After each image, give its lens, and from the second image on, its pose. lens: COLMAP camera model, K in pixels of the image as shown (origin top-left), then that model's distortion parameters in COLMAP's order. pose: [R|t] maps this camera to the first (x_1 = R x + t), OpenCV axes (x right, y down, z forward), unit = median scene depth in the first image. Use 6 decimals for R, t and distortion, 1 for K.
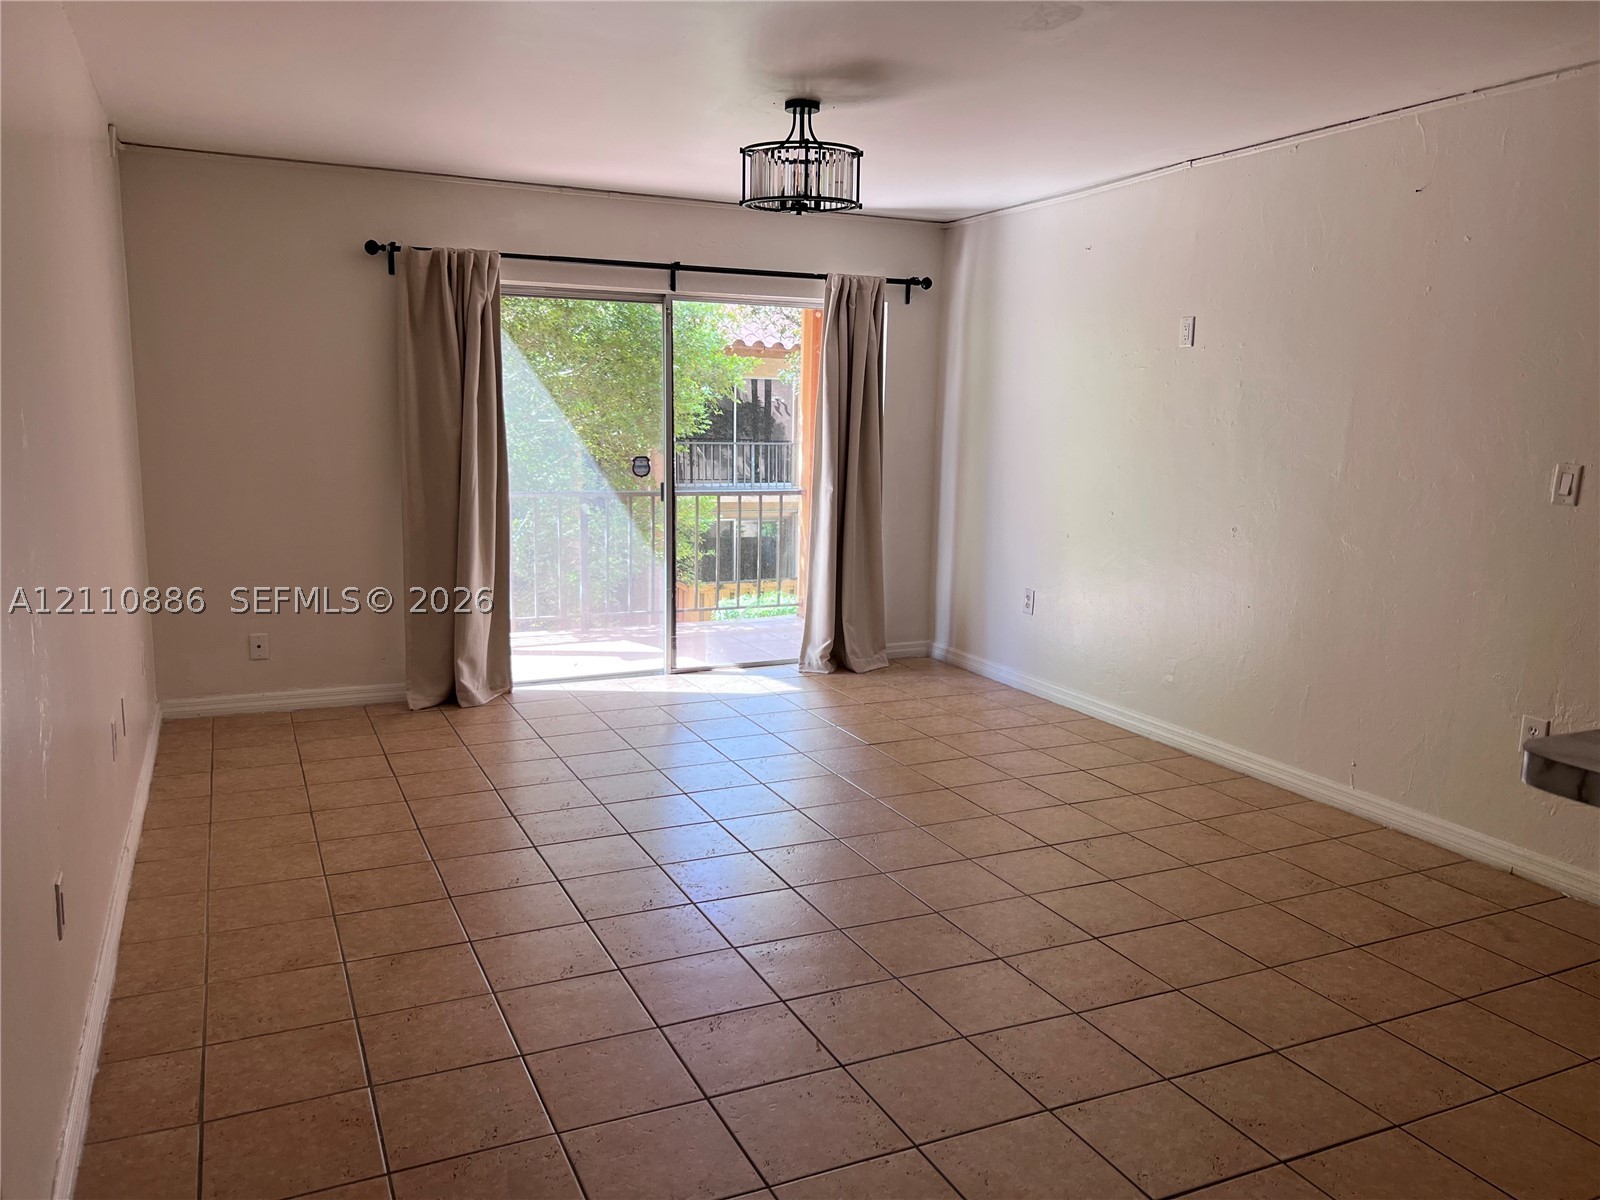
lens RADIAL K [[1220.5, 0, 799.7], [0, 1220.5, 599.4], [0, 0, 1]] dist [0.052655, -0.083973]
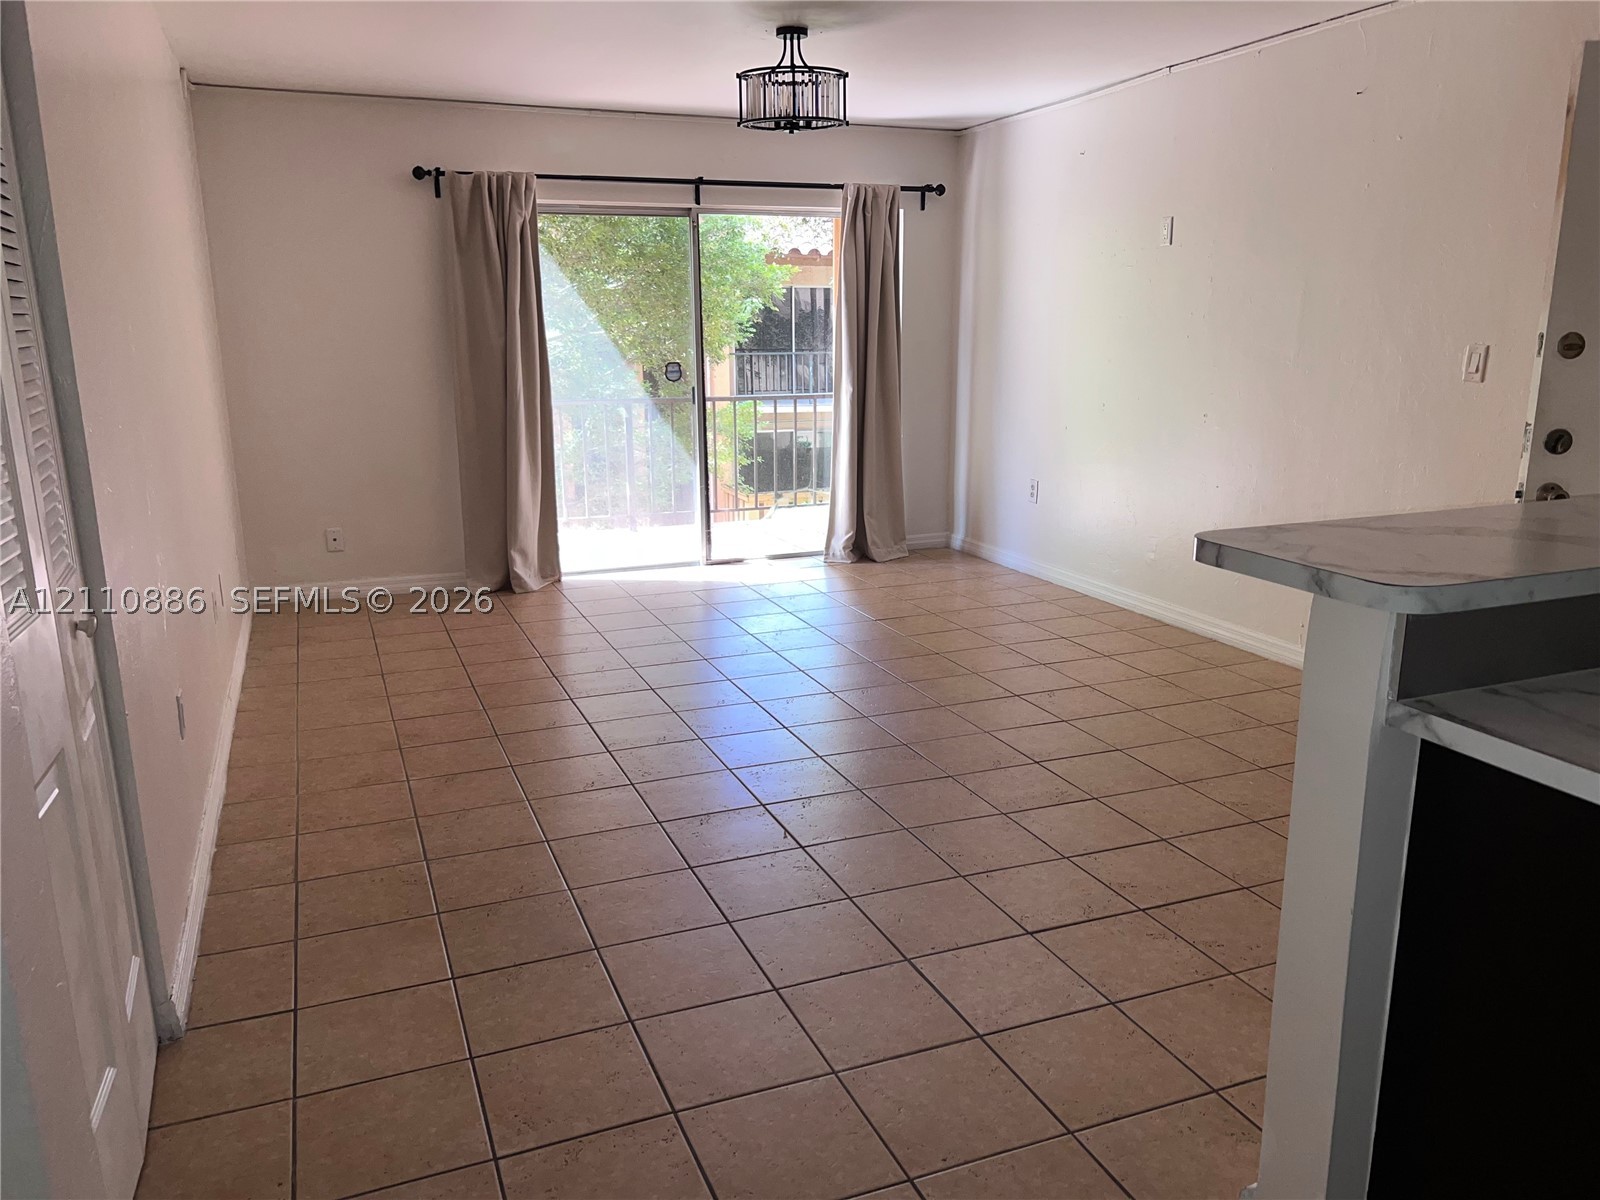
lens RADIAL K [[1210.4, 0, 800.0], [0, 1210.4, 600.0], [0, 0, 1]] dist [0.054540, -0.085070]
pose [[0.998383, -0.010897, -0.055783, 0.047524], [0.014950, 0.997238, 0.072756, 0.019289], [0.054836, -0.073472, 0.995789, -0.092174]]
